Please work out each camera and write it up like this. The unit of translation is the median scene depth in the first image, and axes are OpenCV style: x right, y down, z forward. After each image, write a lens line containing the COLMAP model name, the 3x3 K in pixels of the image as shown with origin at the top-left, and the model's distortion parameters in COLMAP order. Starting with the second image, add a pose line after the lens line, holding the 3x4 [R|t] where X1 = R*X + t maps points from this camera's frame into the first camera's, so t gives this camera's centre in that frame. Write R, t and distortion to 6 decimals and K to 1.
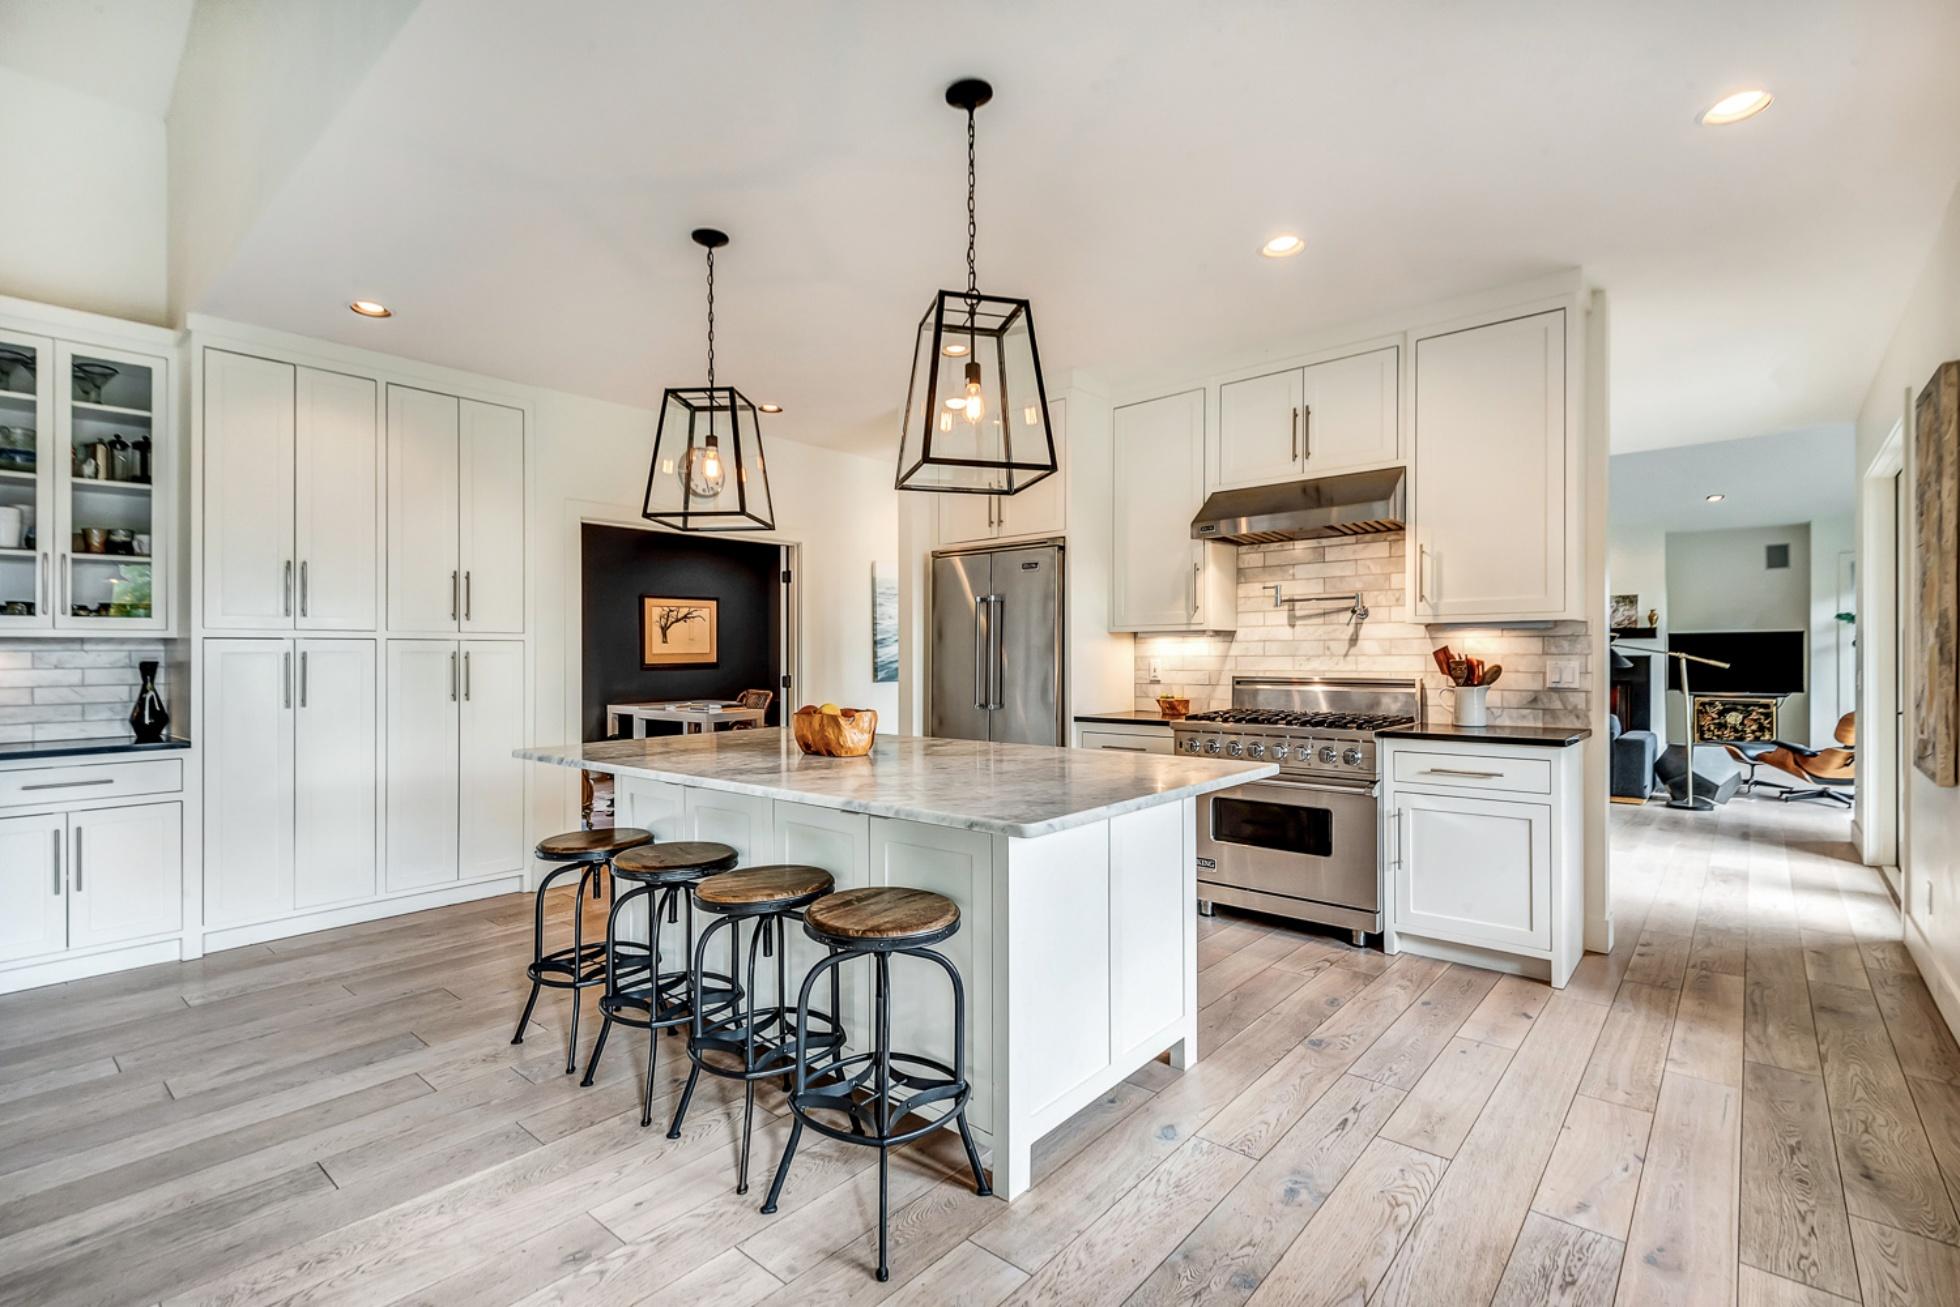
lens RADIAL K [[894.9, 0, 977.8], [0, 894.9, 651.7], [0, 0, 1]] dist [0.022702, -0.012494]
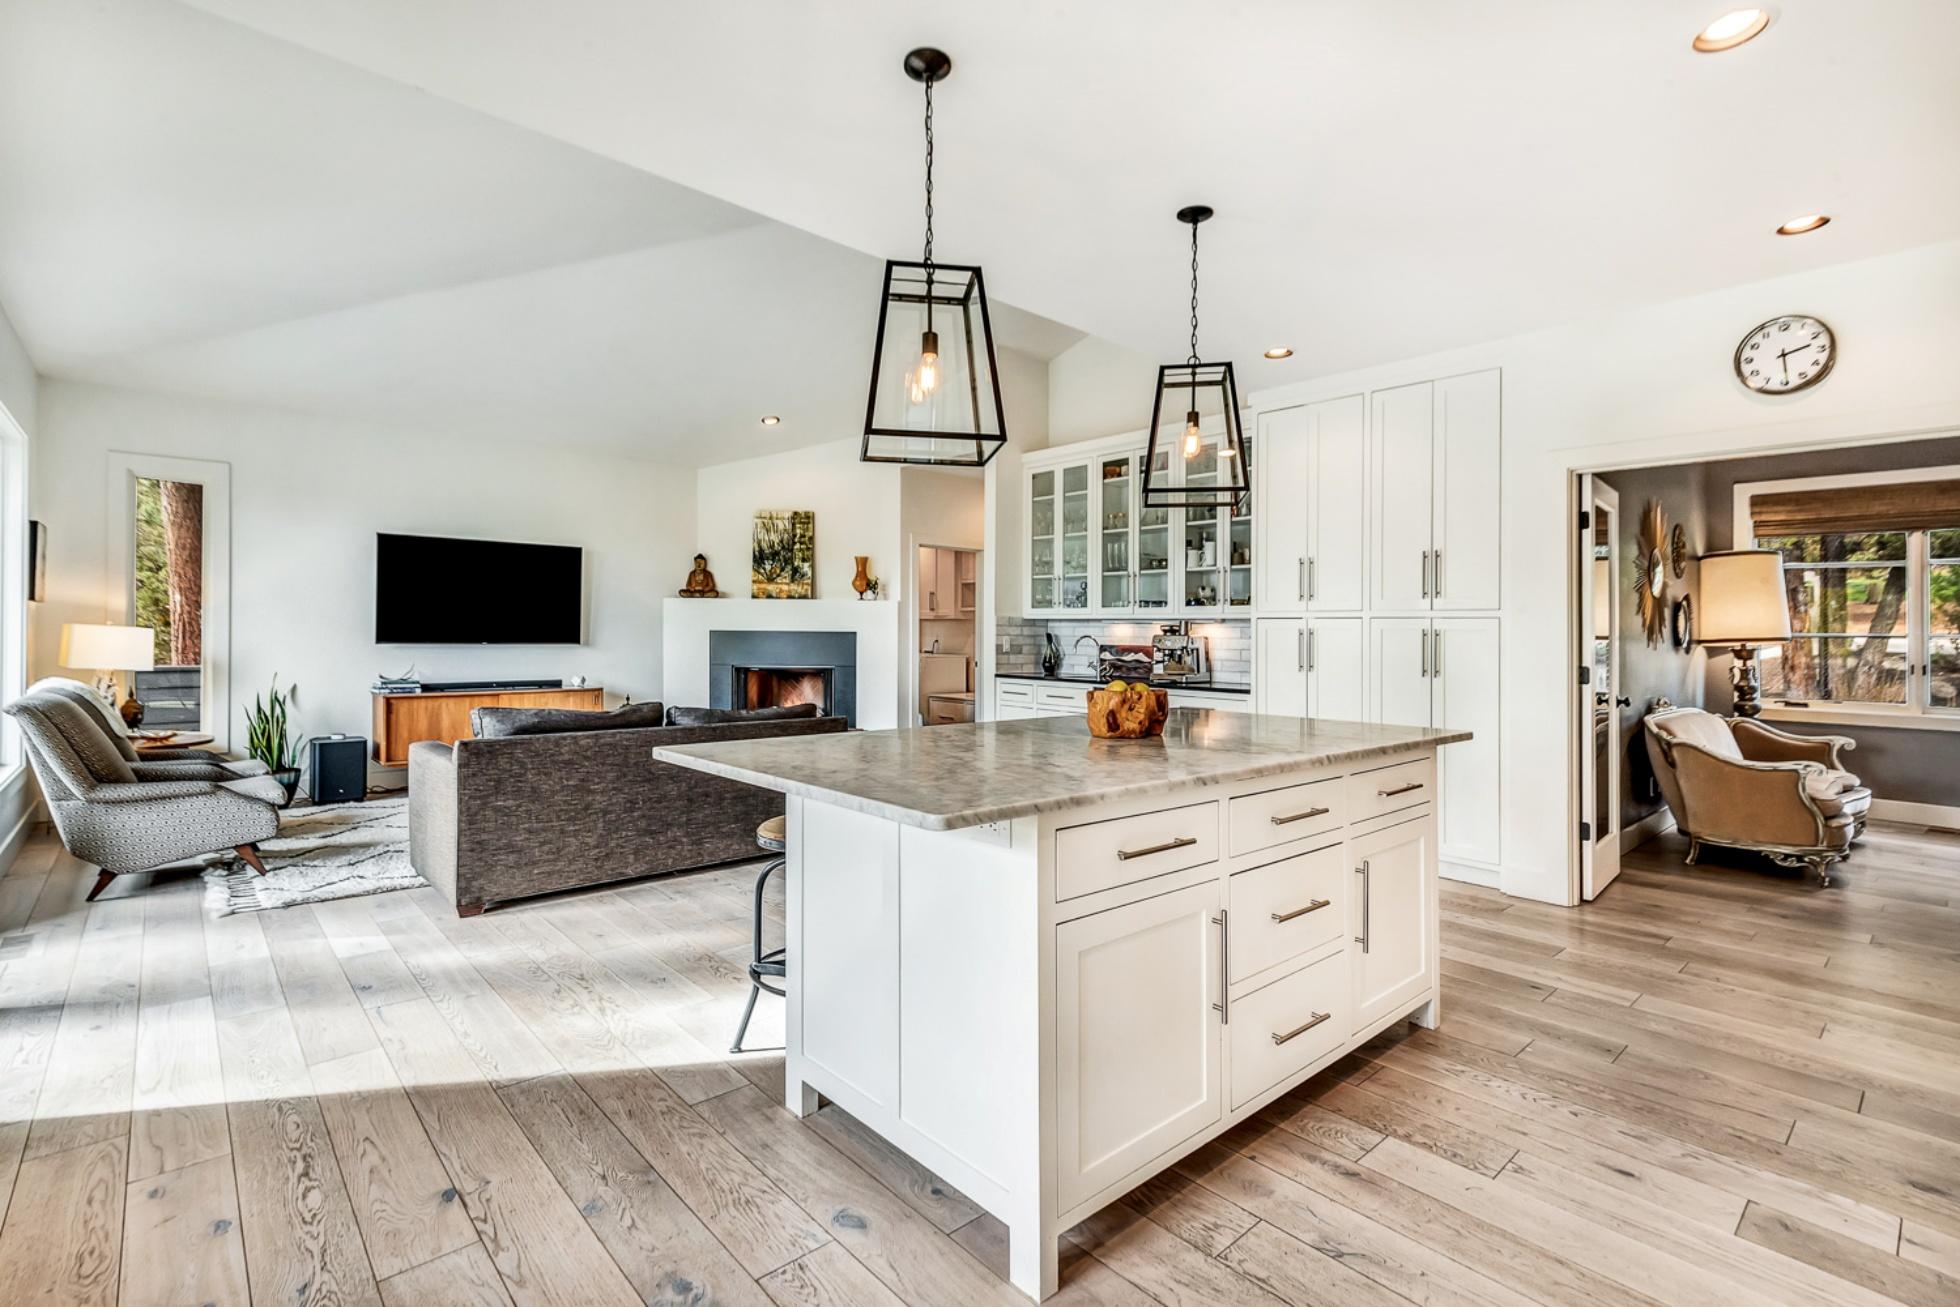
lens RADIAL K [[894.9, 0, 965.9], [0, 894.9, 631.4], [0, 0, 1]] dist [0.022702, -0.012494]
pose [[-0.129988, 0.002208, -0.991513, 0.542565], [-0.007417, 0.999967, 0.003199, 0.003653], [0.991488, 0.007770, -0.129968, 0.657407]]
